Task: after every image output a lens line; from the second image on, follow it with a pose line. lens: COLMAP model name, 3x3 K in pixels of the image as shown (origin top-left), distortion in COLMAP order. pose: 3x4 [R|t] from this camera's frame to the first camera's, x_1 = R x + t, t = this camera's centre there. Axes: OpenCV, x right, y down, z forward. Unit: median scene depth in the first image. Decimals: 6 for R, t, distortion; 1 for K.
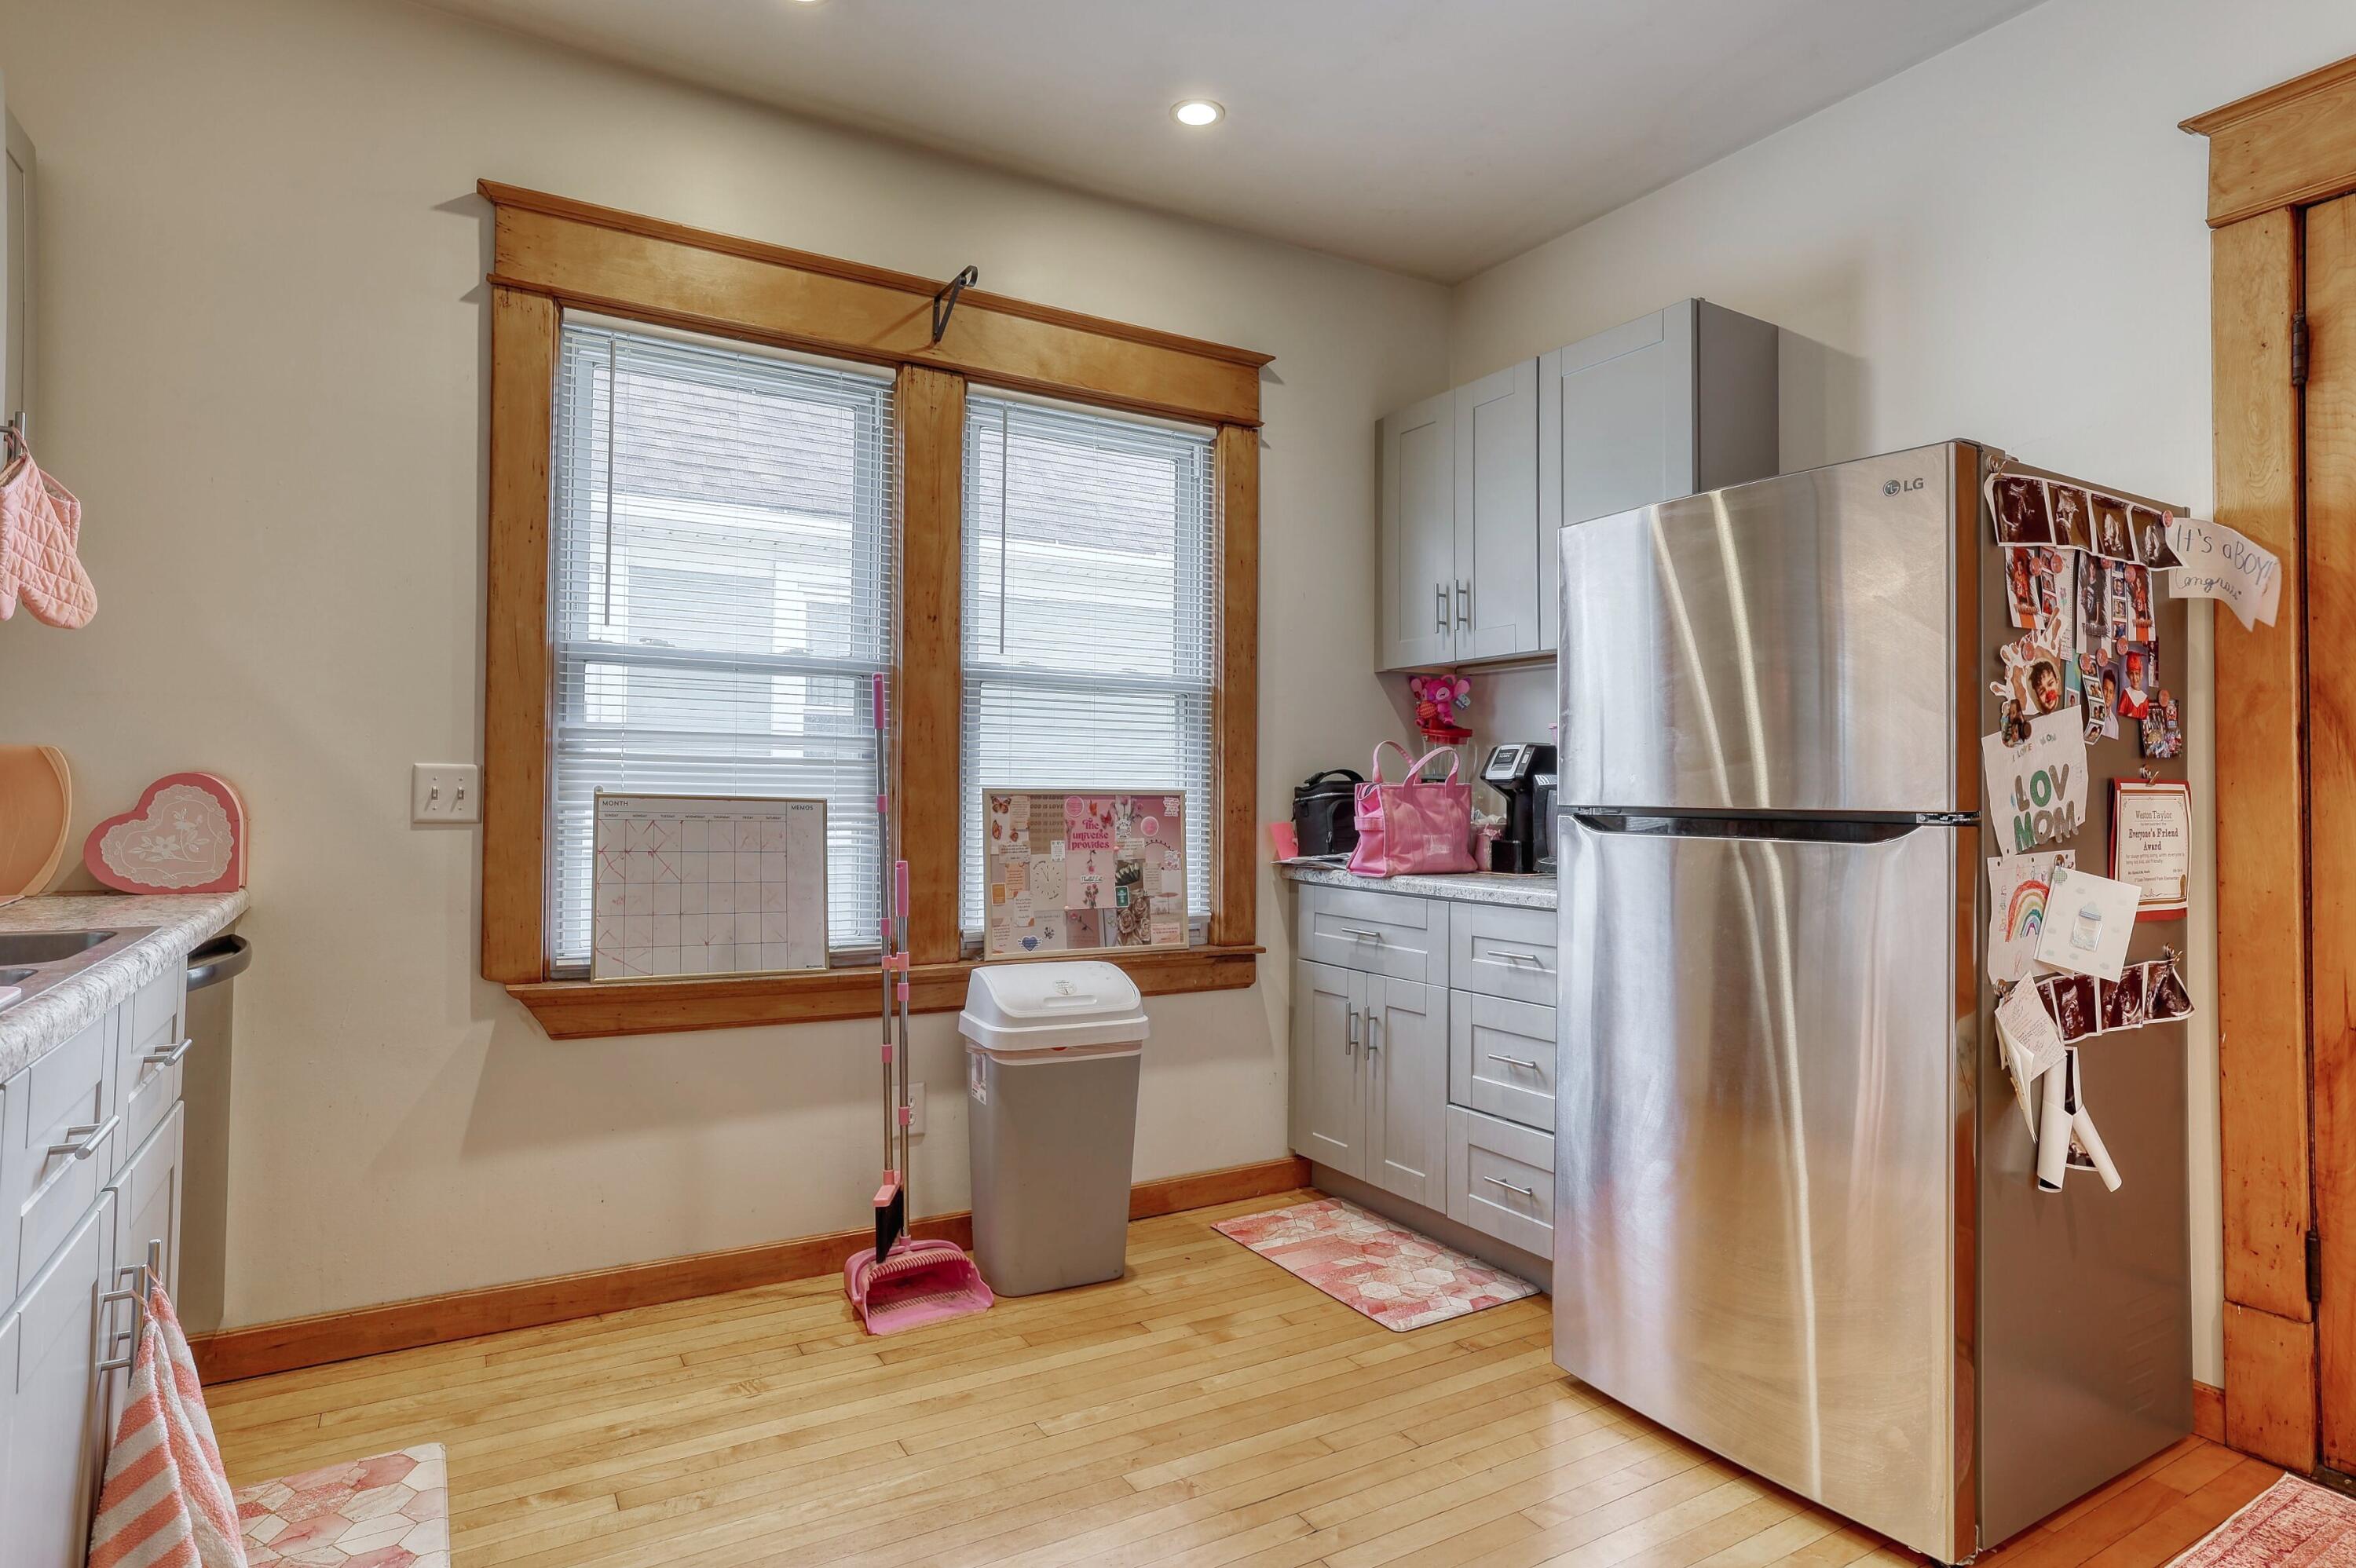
lens RADIAL K [[1327.0, 0, 1176.7], [0, 1327.0, 798.0], [0, 0, 1]] dist [-0.006000, -0.000734]
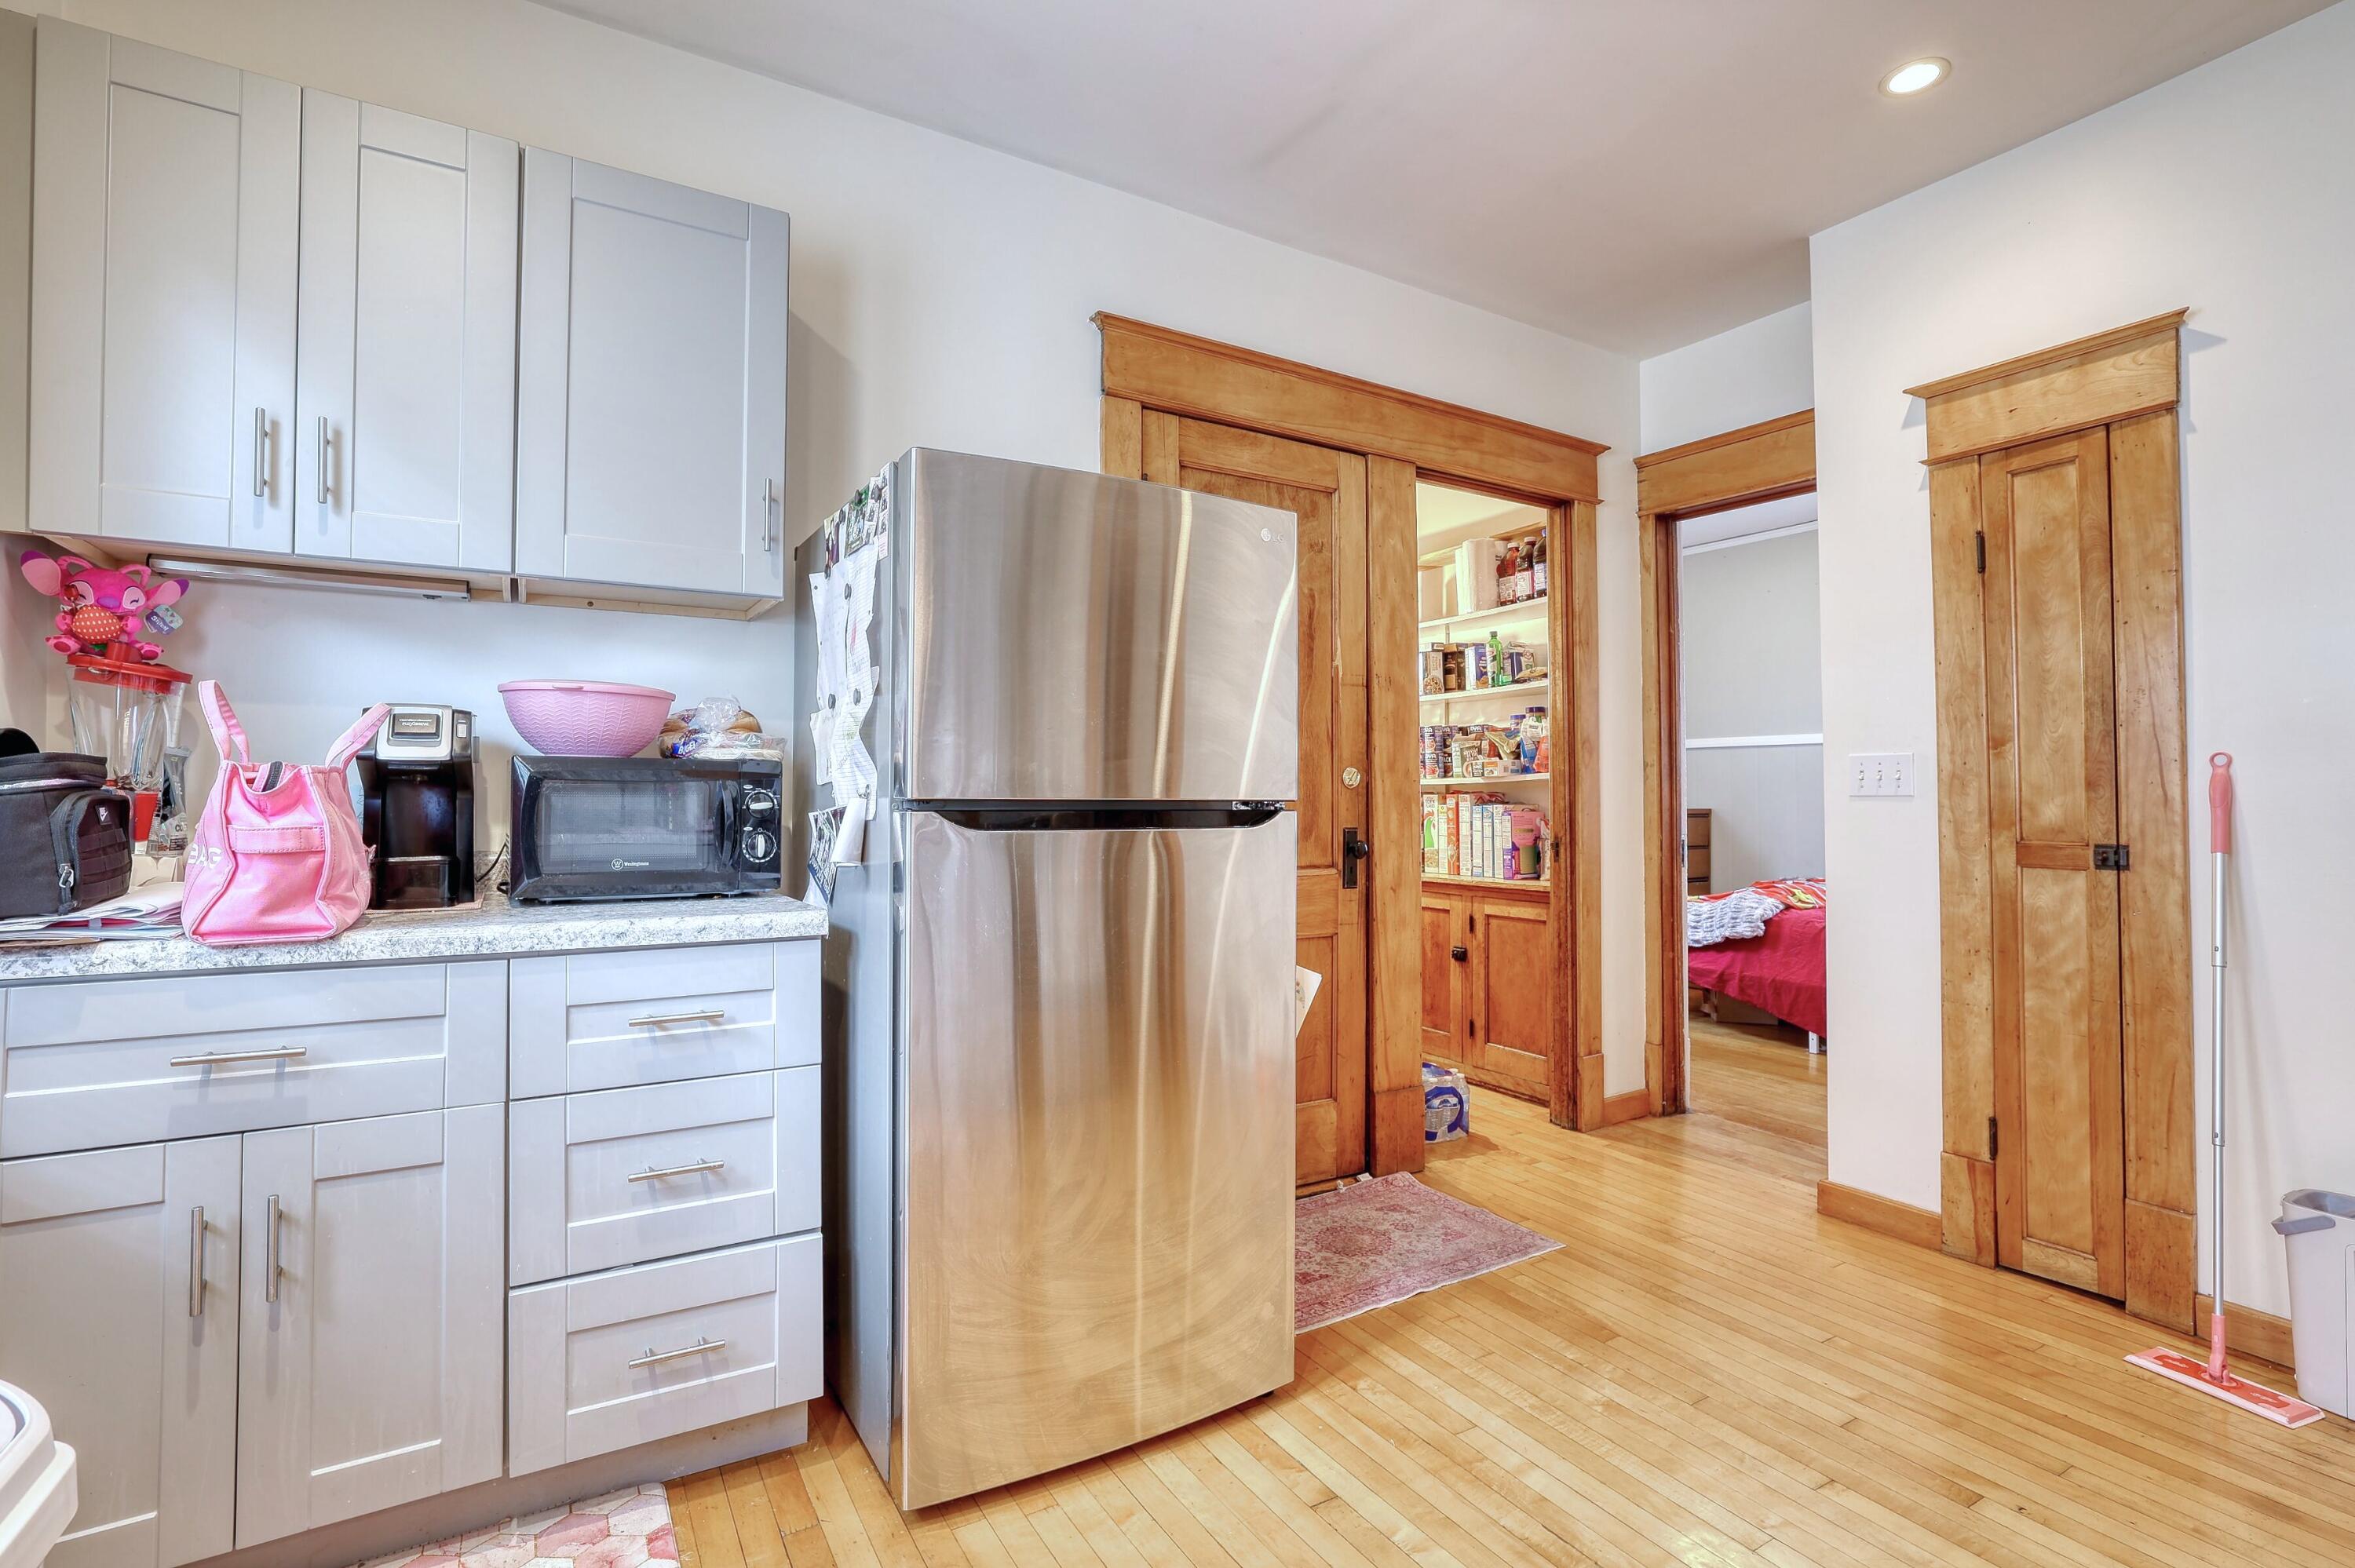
lens RADIAL K [[1069.7, 0, 1194.4], [0, 1069.7, 783.5], [0, 0, 1]] dist [-0.017549, 0.002766]
pose [[-0.003231, 0.004870, 0.999983, -0.297625], [0.000648, 0.999988, -0.004868, -0.000602], [-0.999995, 0.000632, -0.003234, 0.717570]]
